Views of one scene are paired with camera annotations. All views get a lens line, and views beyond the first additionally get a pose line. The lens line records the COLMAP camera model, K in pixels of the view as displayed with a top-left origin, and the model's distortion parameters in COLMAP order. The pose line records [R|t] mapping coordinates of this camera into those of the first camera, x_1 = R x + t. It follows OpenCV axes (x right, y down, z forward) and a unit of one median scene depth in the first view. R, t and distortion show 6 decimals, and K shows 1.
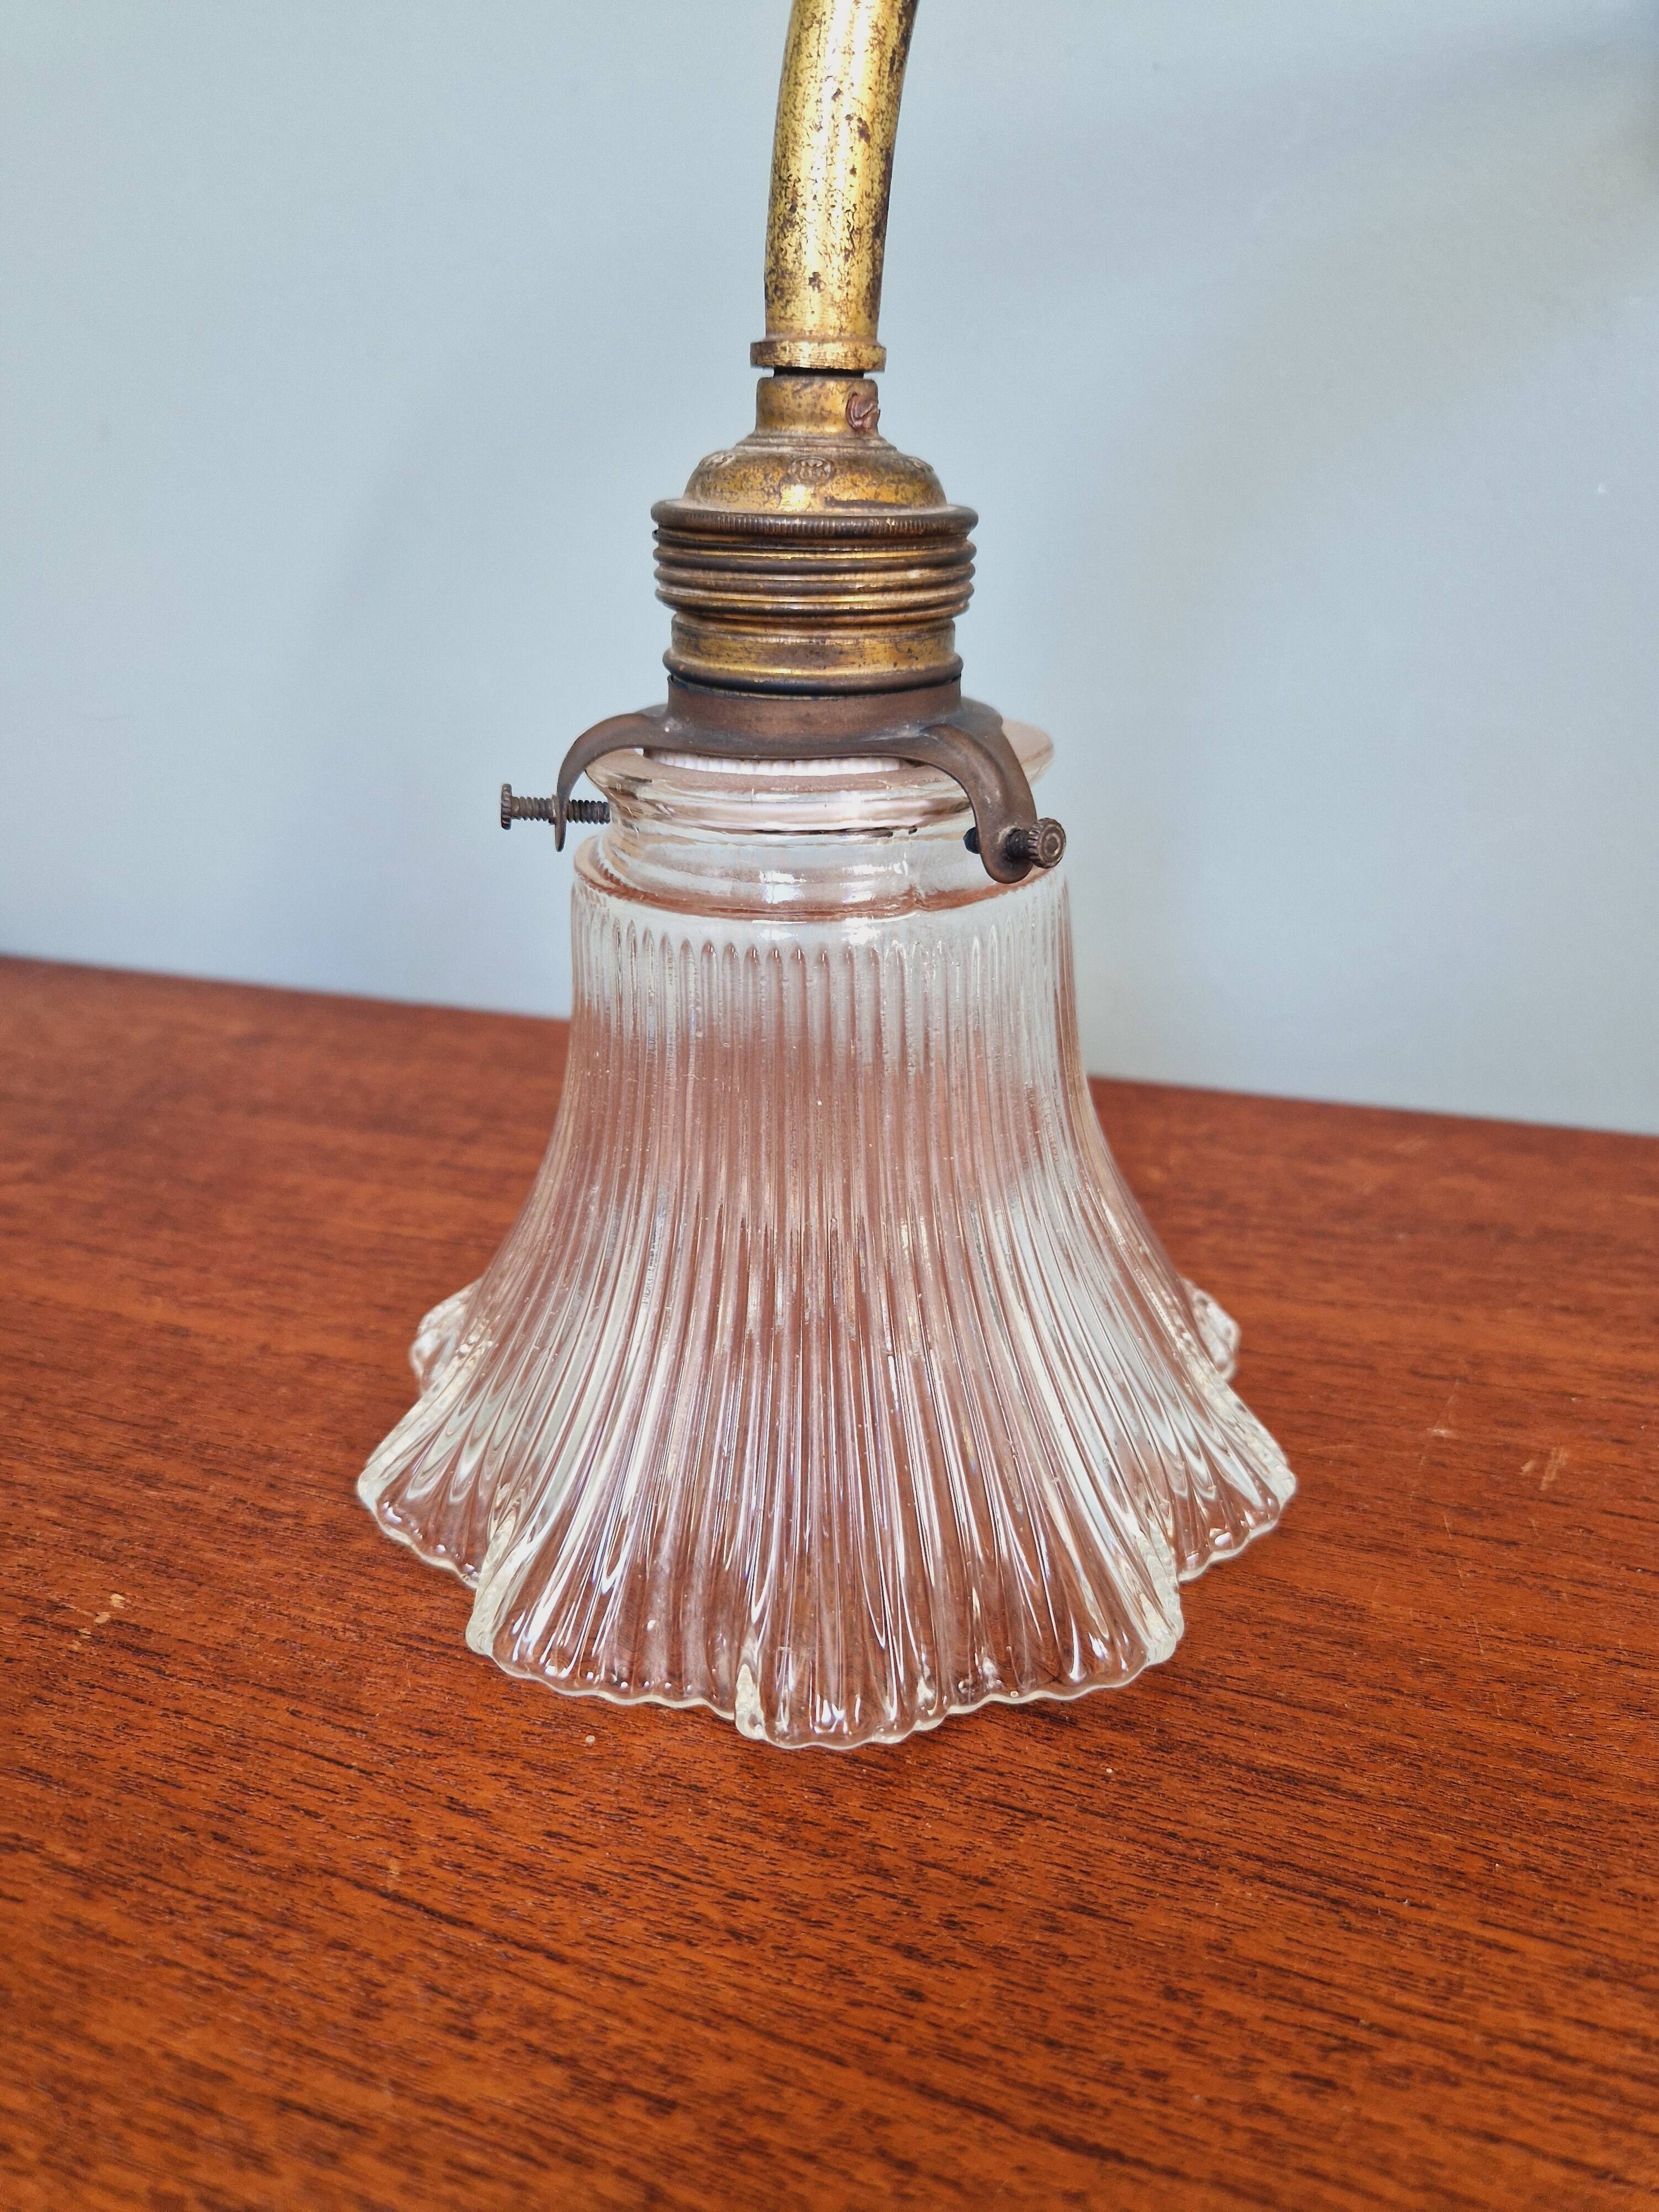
lens RADIAL K [[1582.4, 0, 813.5], [0, 1582.4, 1096.5], [0, 0, 1]] dist [0.019536, -0.036188]
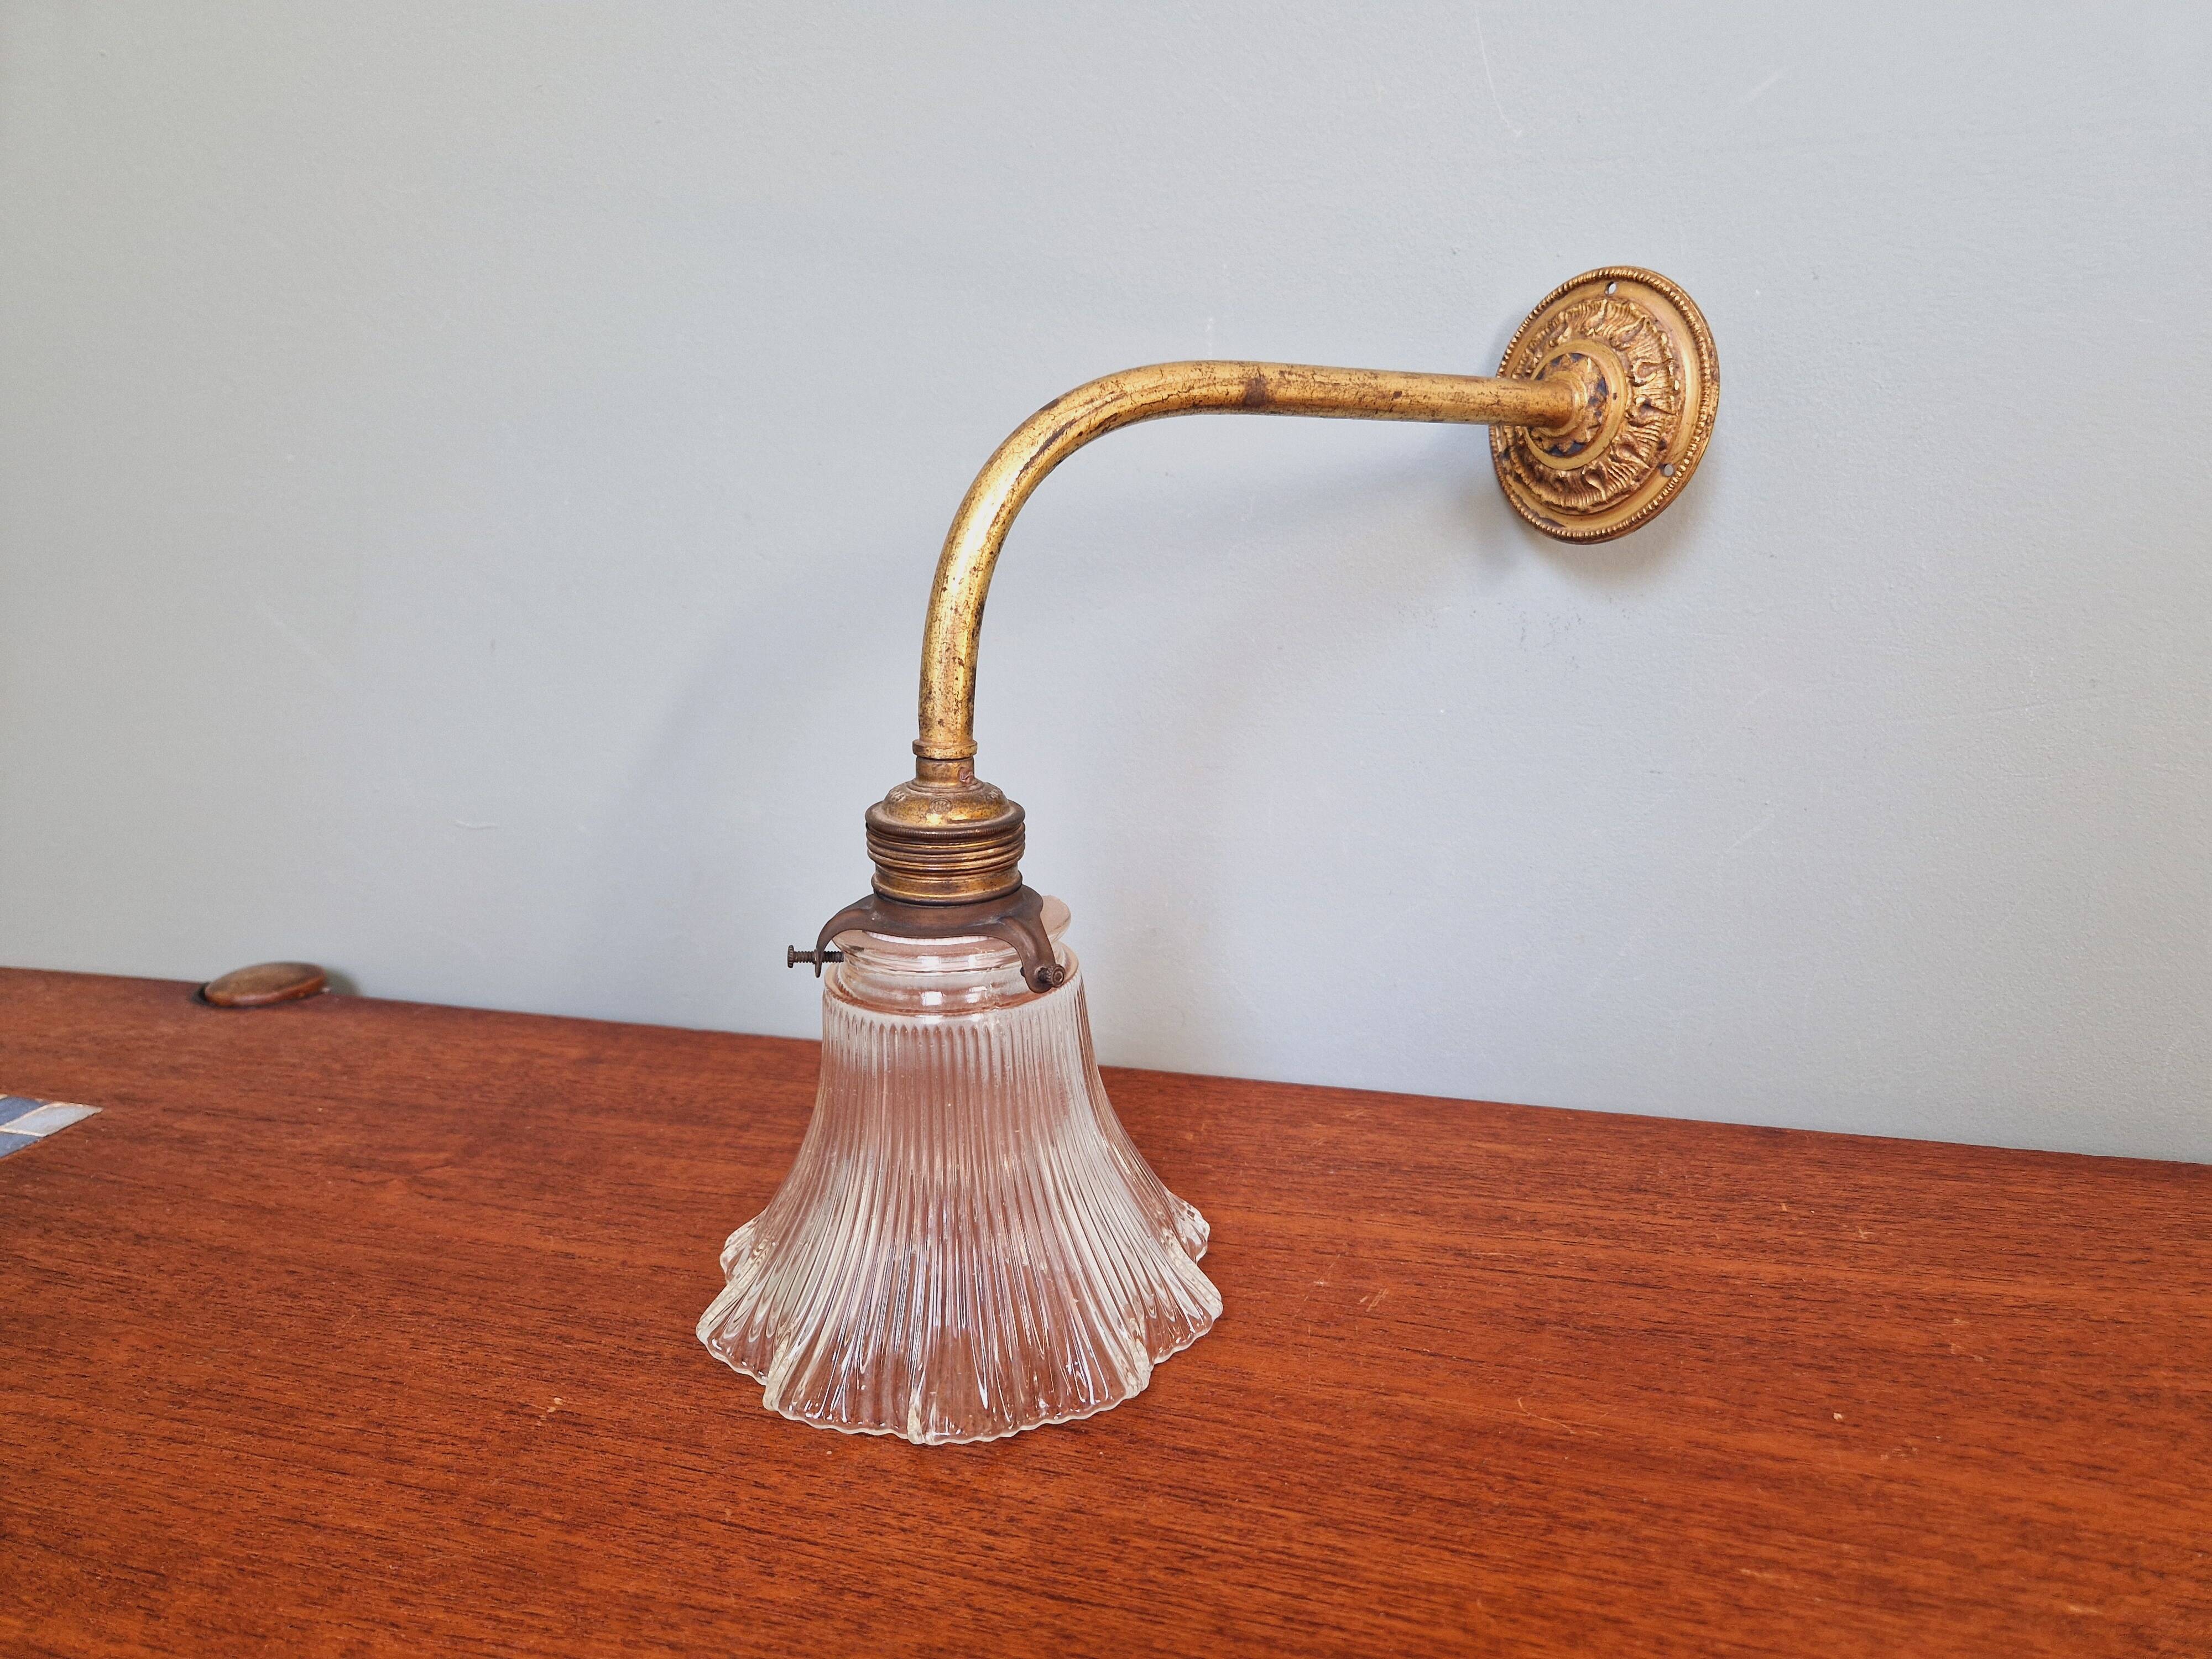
lens RADIAL K [[1534.9, 0, 1134.1], [0, 1534.9, 824.0], [0, 0, 1]] dist [0.054996, -0.054161]
pose [[0.997558, -0.015039, 0.068197, 0.104683], [0.025535, 0.987465, -0.155760, -0.035994], [-0.065000, 0.157121, 0.985438, -0.943911]]
